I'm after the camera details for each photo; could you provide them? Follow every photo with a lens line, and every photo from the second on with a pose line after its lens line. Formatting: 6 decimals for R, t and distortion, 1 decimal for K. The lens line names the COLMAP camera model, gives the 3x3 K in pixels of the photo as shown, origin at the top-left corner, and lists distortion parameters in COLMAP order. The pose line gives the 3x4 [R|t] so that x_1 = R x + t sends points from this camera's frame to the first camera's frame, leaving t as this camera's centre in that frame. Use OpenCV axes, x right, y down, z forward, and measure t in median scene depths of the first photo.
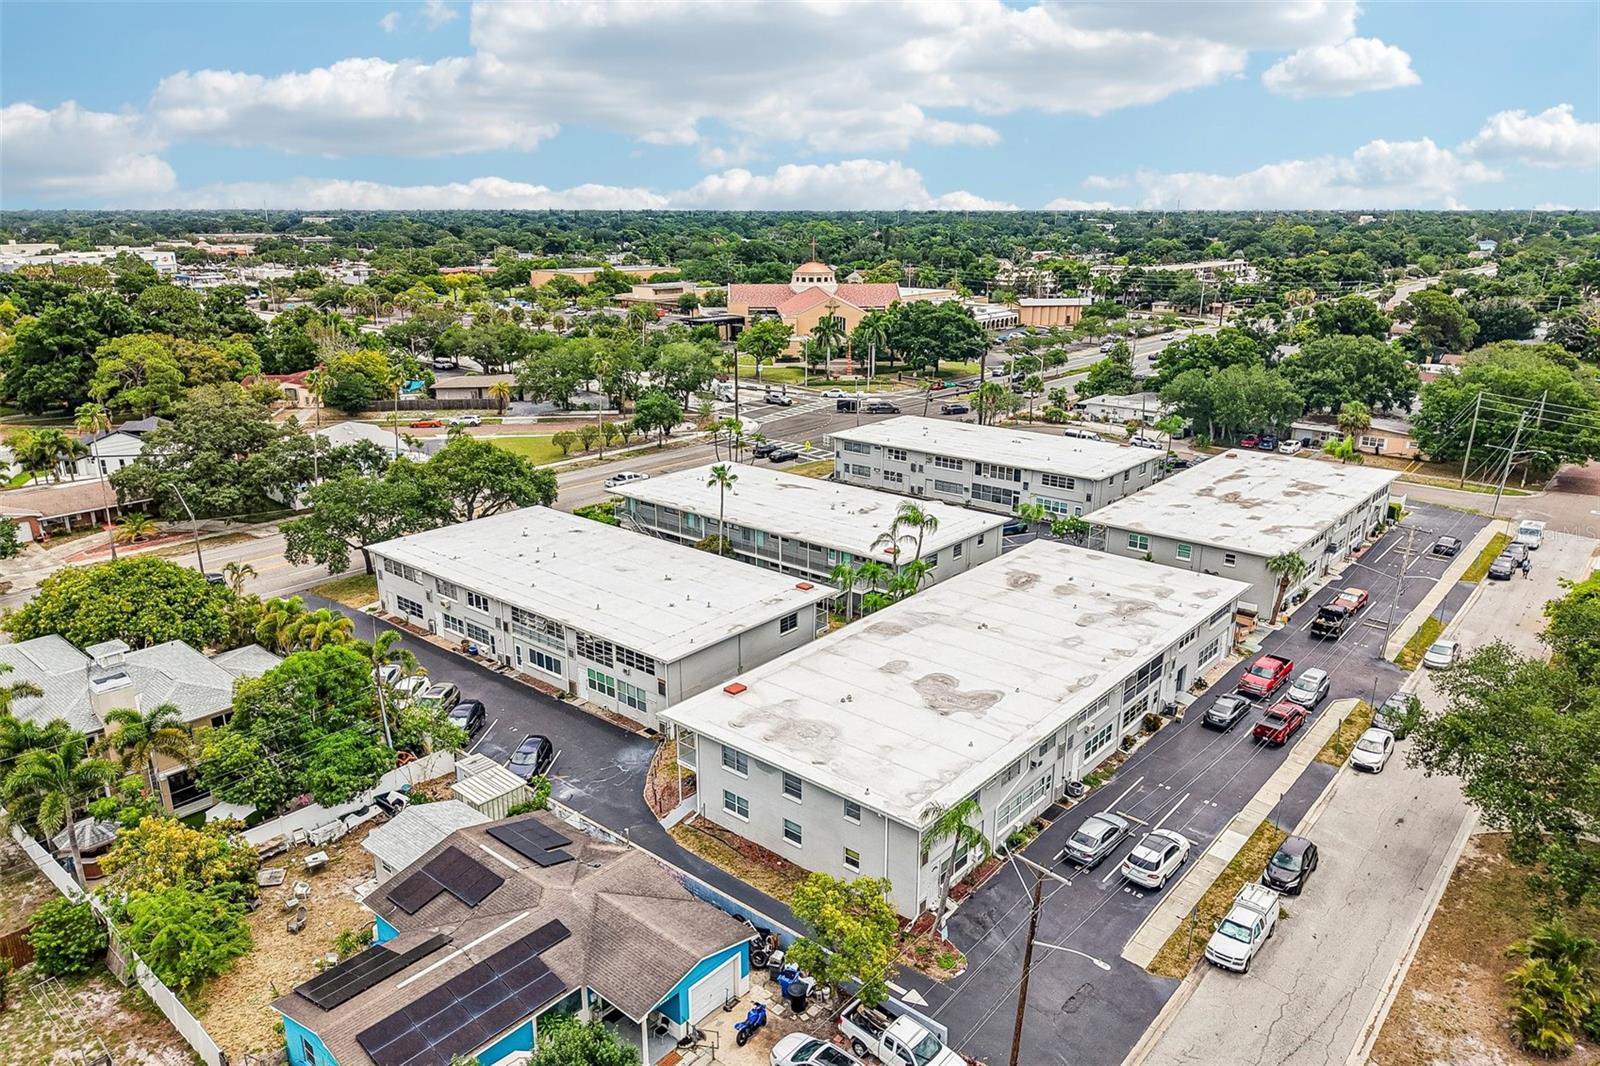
lens RADIAL K [[1063.2, 0, 789.6], [0, 1063.2, 535.9], [0, 0, 1]] dist [0.083795, -0.121227]
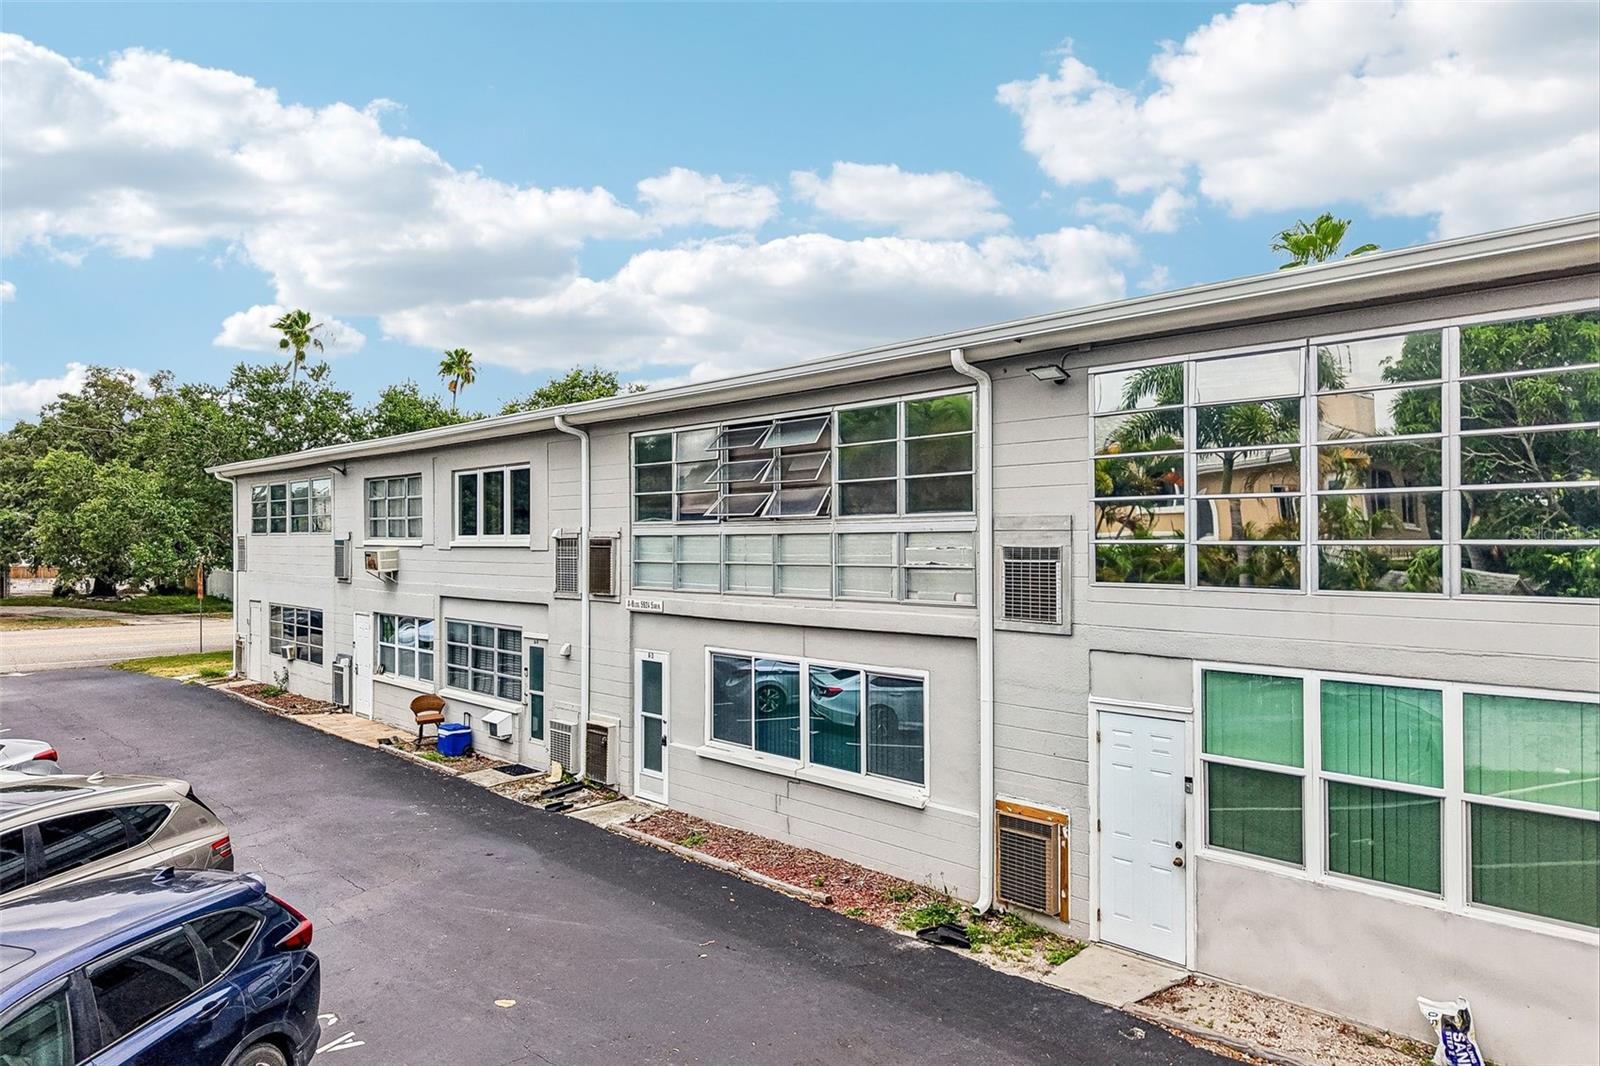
lens RADIAL K [[1064.3, 0, 800.0], [0, 1064.3, 533.0], [0, 0, 1]] dist [0.036901, -0.045940]
pose [[0.993876, -0.000064, -0.110504, -0.204407], [-0.032920, 0.954422, -0.296639, 0.134977], [0.105486, 0.298460, 0.948575, 0.805687]]
